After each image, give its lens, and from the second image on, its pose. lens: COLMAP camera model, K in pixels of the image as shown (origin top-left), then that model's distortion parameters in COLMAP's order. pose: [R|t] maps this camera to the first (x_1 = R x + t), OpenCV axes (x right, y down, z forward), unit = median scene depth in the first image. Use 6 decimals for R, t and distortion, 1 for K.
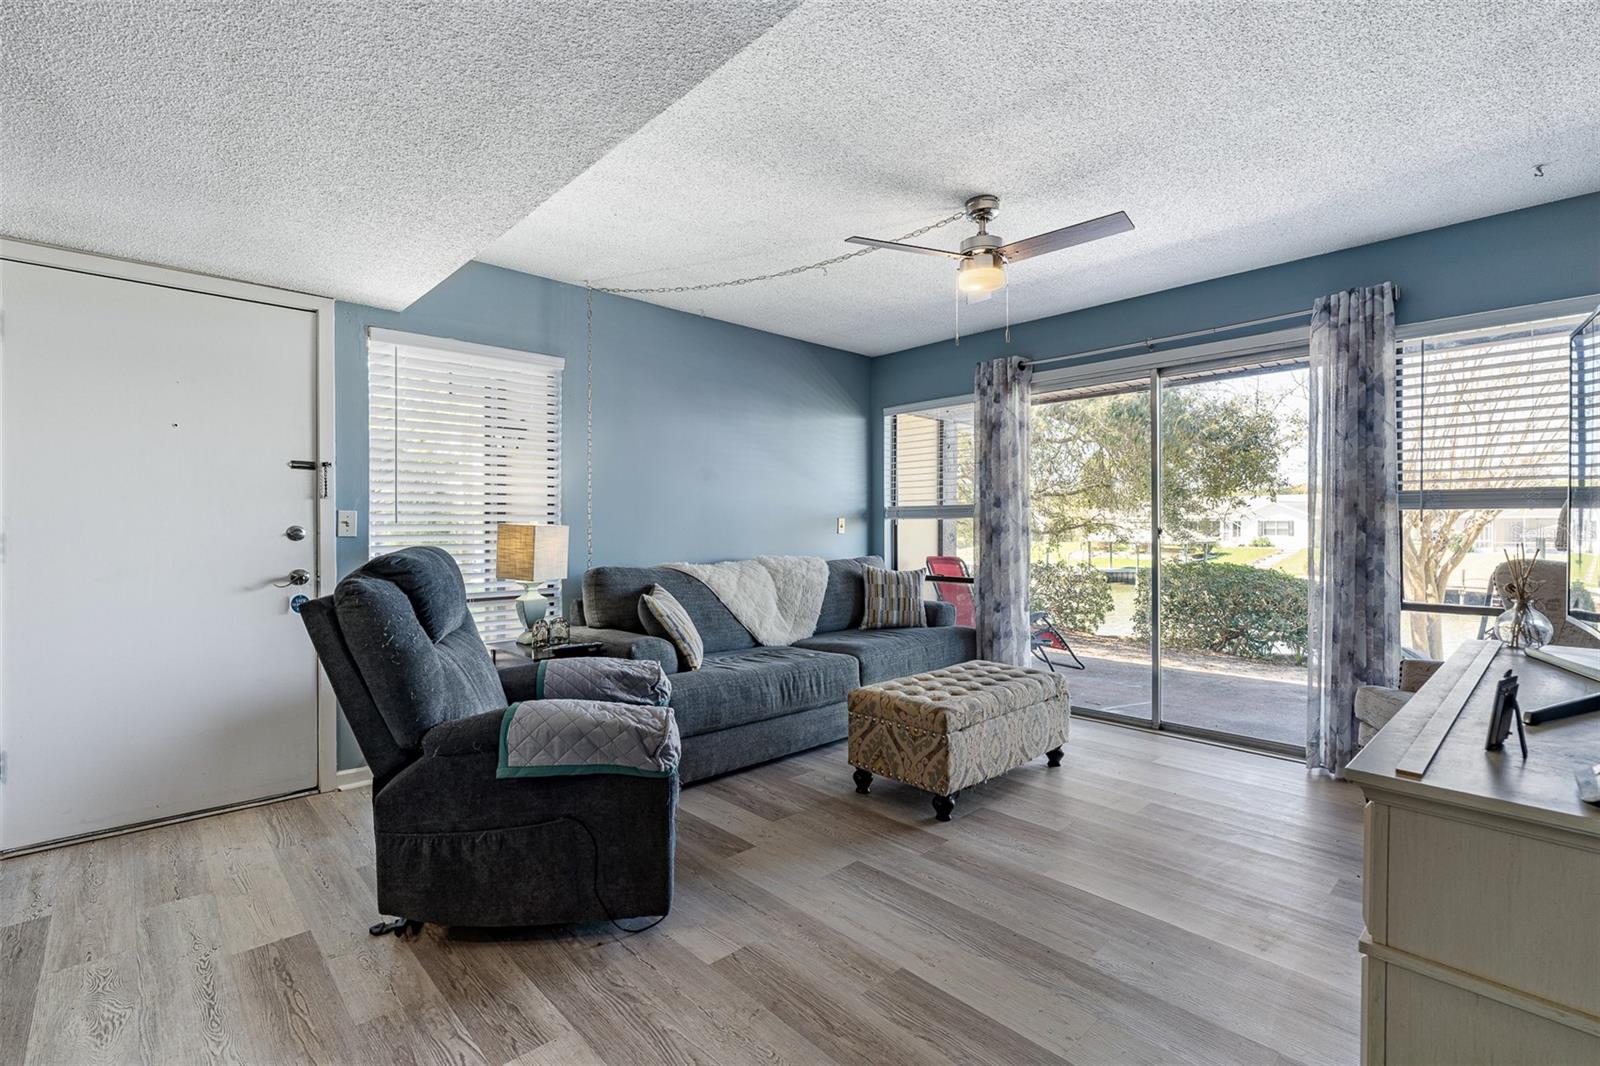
lens RADIAL K [[722.5, 0, 790.5], [0, 722.5, 529.5], [0, 0, 1]] dist [-0.009409, 0.003948]
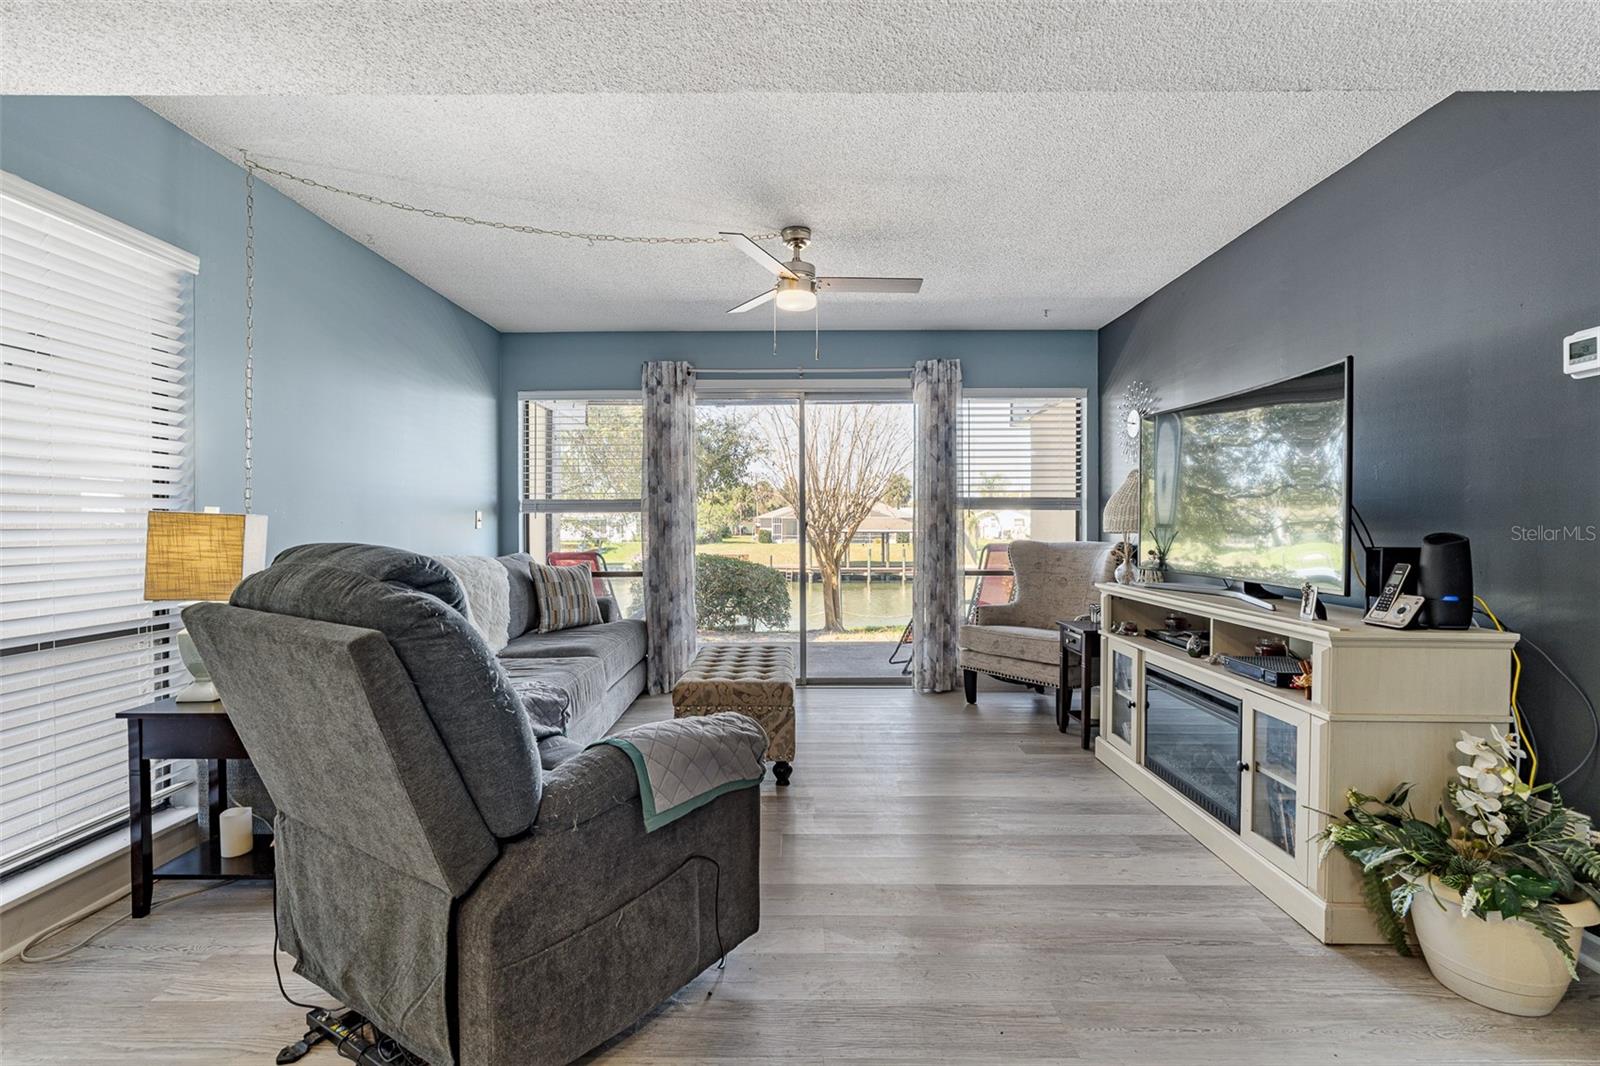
lens RADIAL K [[722.5, 0, 797.7], [0, 722.5, 532.3], [0, 0, 1]] dist [-0.009409, 0.003948]
pose [[0.684043, -0.007998, 0.729398, -0.357630], [0.004040, 0.999966, 0.007176, 0.005880], [-0.729430, -0.001962, 0.684052, 0.143772]]
